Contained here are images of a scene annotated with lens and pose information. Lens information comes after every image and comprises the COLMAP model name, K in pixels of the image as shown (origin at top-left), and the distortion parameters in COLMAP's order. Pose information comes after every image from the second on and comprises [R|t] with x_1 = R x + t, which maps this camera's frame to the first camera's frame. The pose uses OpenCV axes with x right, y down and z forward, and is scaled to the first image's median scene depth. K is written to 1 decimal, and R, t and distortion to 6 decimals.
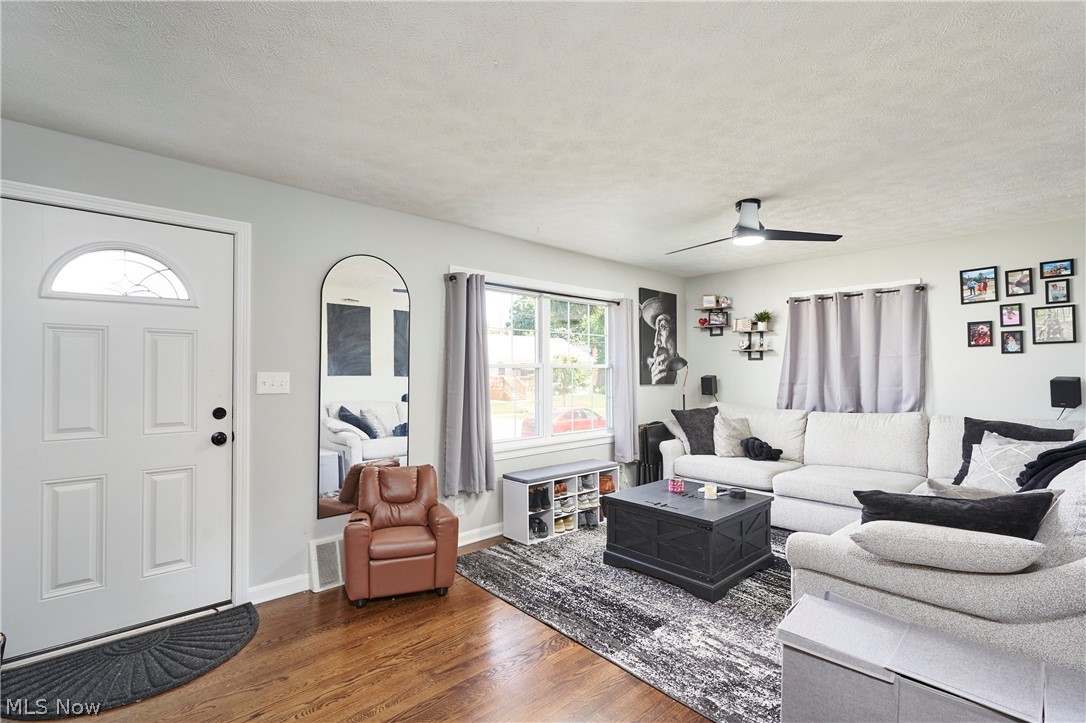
lens RADIAL K [[502.9, 0, 544.3], [0, 502.9, 366.7], [0, 0, 1]] dist [0.000123, -0.000235]
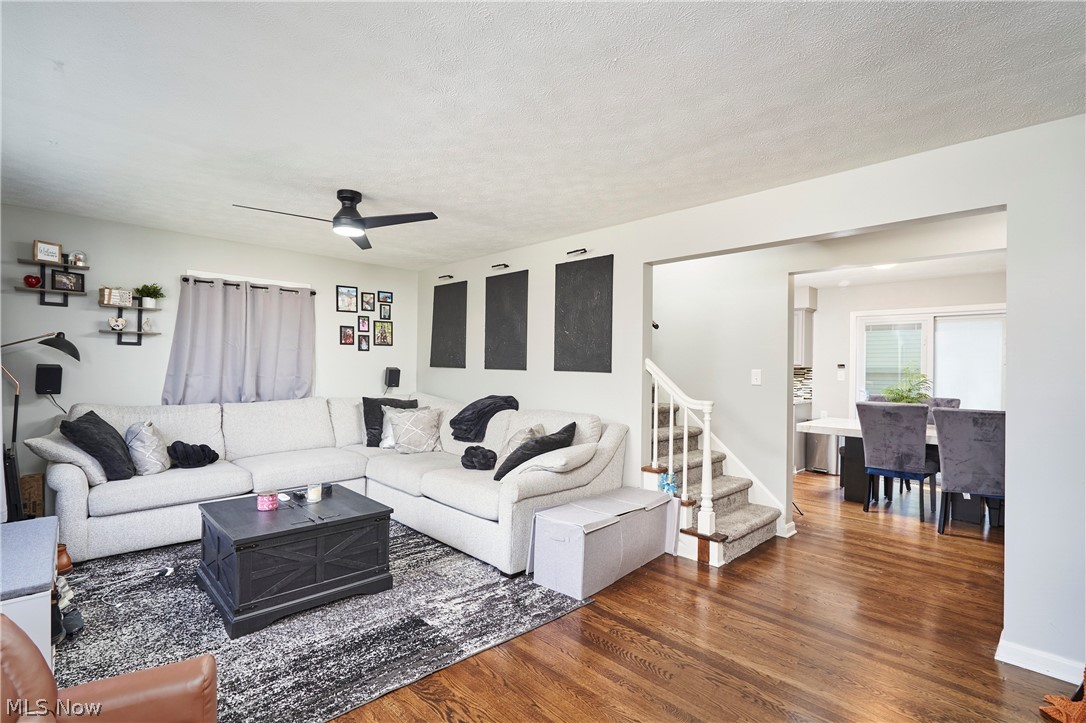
lens RADIAL K [[502.9, 0, 543.0], [0, 502.9, 364.7], [0, 0, 1]] dist [0.000123, -0.000235]
pose [[-0.024474, 0.006566, 0.999679, -0.519620], [-0.023644, 0.999695, -0.007145, 0.011484], [-0.999421, -0.023812, -0.024312, 0.543151]]
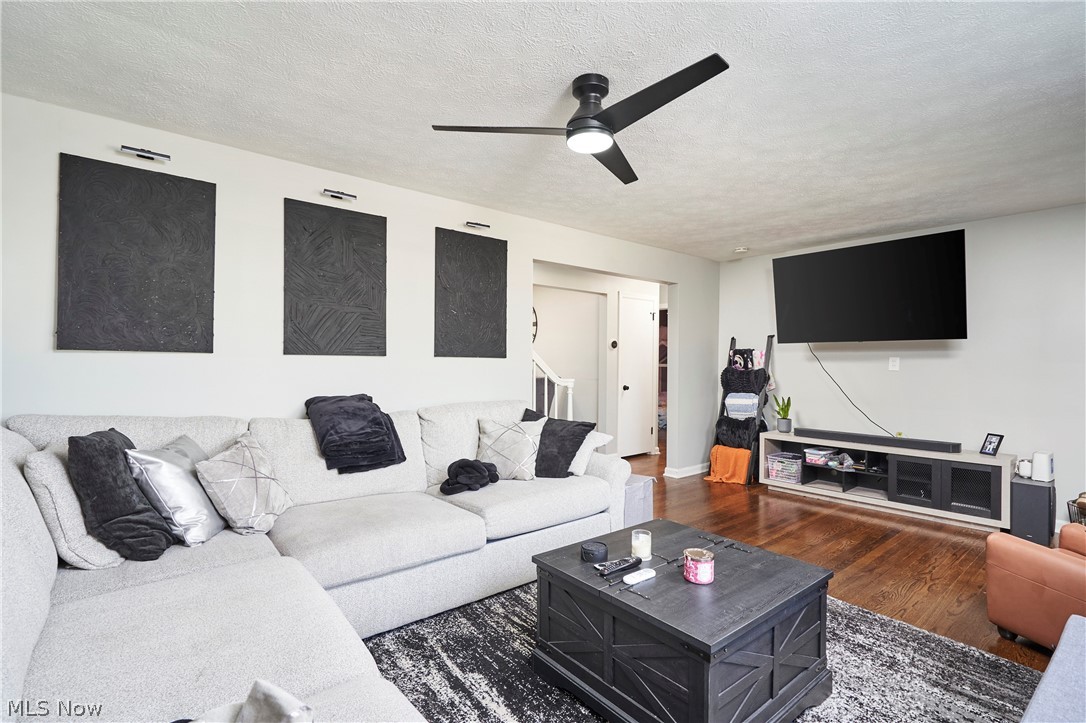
lens RADIAL K [[502.9, 0, 544.4], [0, 502.9, 354.7], [0, 0, 1]] dist [0.000123, -0.000235]
pose [[-0.997950, -0.010628, 0.063103, 0.363925], [-0.011652, 0.999806, -0.015884, 0.027227], [-0.062922, -0.016587, -0.997881, 1.423111]]
